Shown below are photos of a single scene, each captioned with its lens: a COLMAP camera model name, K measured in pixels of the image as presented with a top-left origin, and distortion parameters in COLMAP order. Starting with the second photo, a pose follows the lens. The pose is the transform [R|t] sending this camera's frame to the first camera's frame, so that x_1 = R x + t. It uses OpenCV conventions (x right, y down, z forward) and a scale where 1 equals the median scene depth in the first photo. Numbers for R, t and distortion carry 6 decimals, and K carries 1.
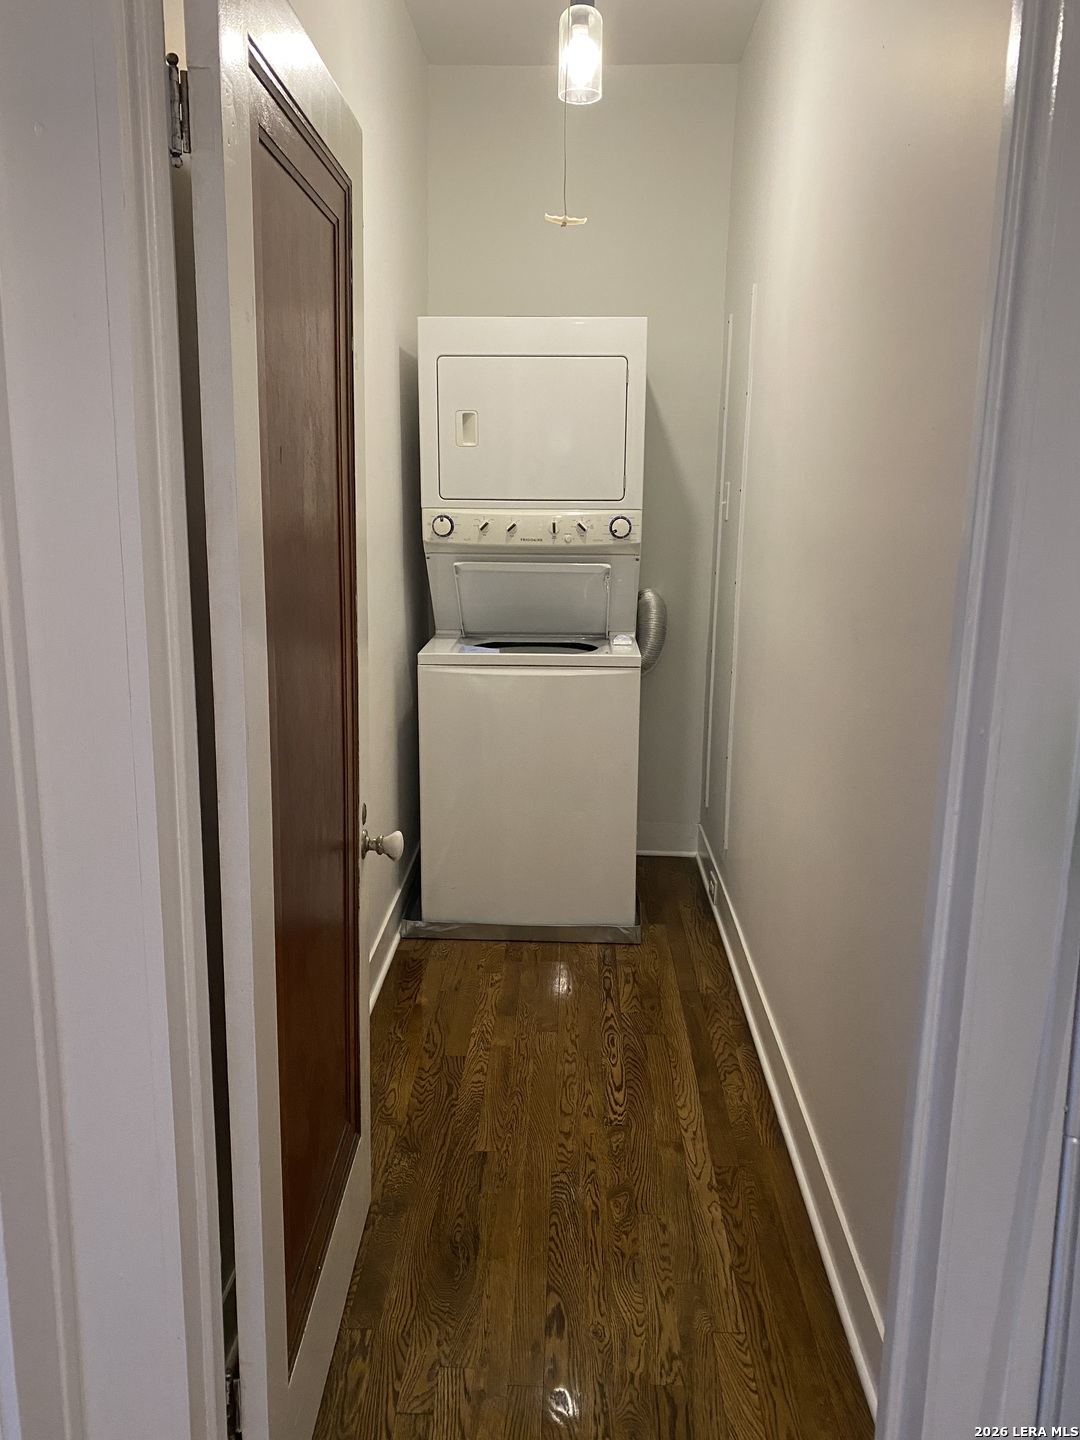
lens RADIAL K [[1103.2, 0, 534.8], [0, 1103.2, 720.0], [0, 0, 1]] dist [0.039646, -0.038557]
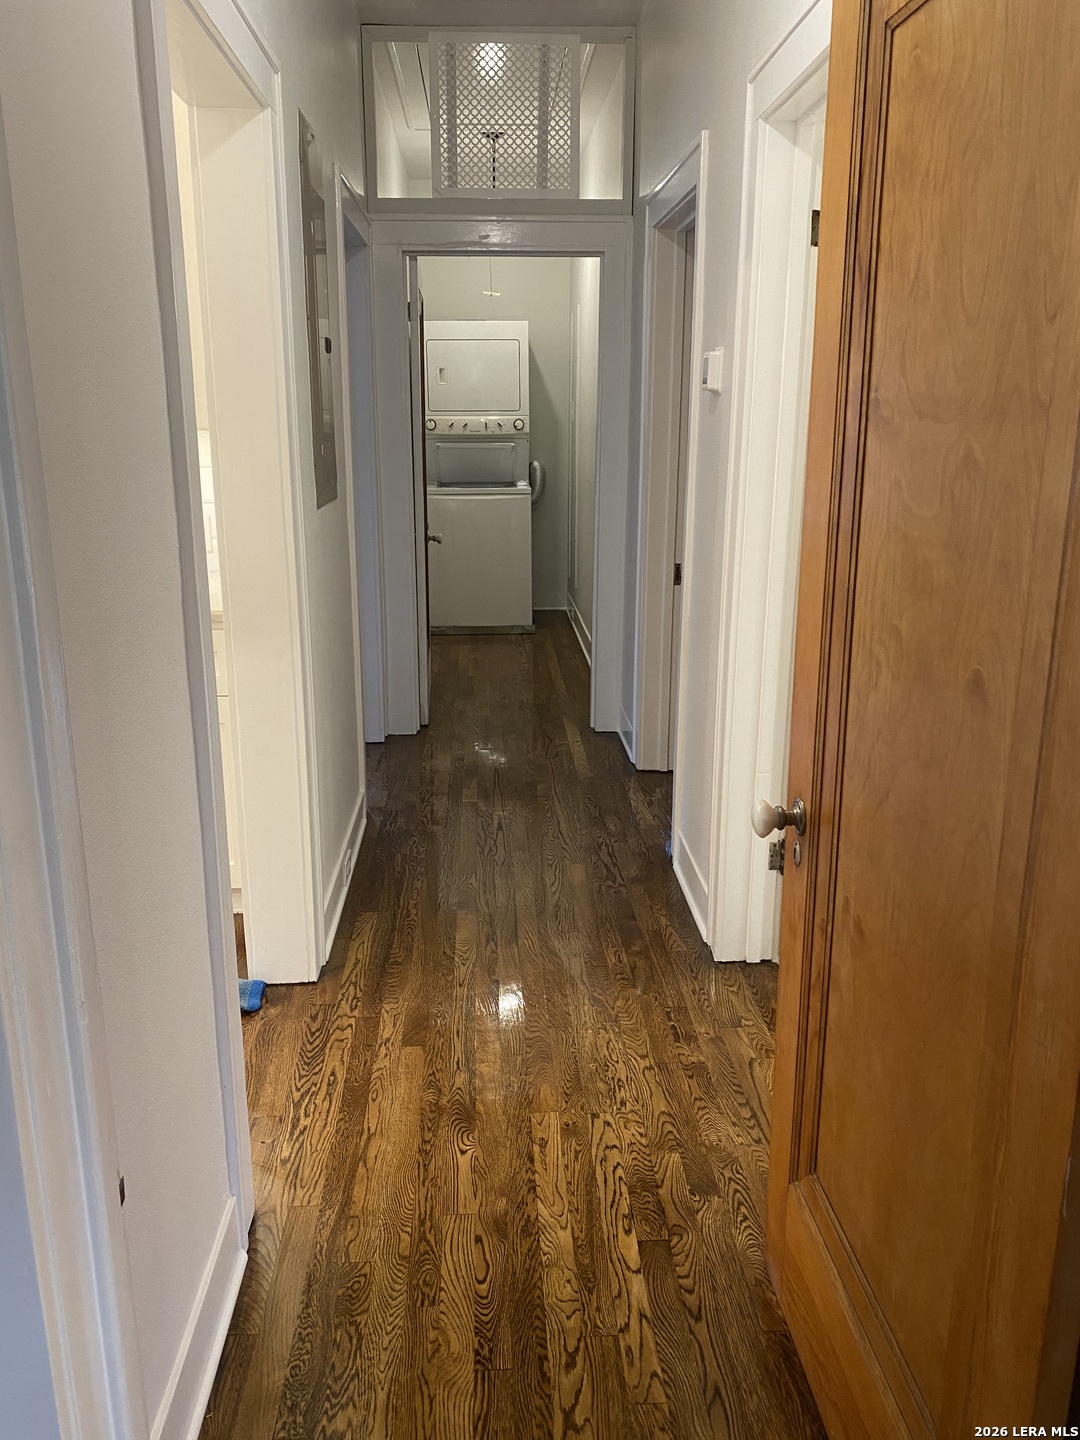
lens RADIAL K [[1103.2, 0, 545.6], [0, 1103.2, 723.9], [0, 0, 1]] dist [0.039646, -0.038557]
pose [[0.995326, -0.037789, 0.088870, -0.075910], [0.031216, 0.996752, 0.074231, 0.227423], [-0.091387, -0.071110, 0.993273, -1.074977]]
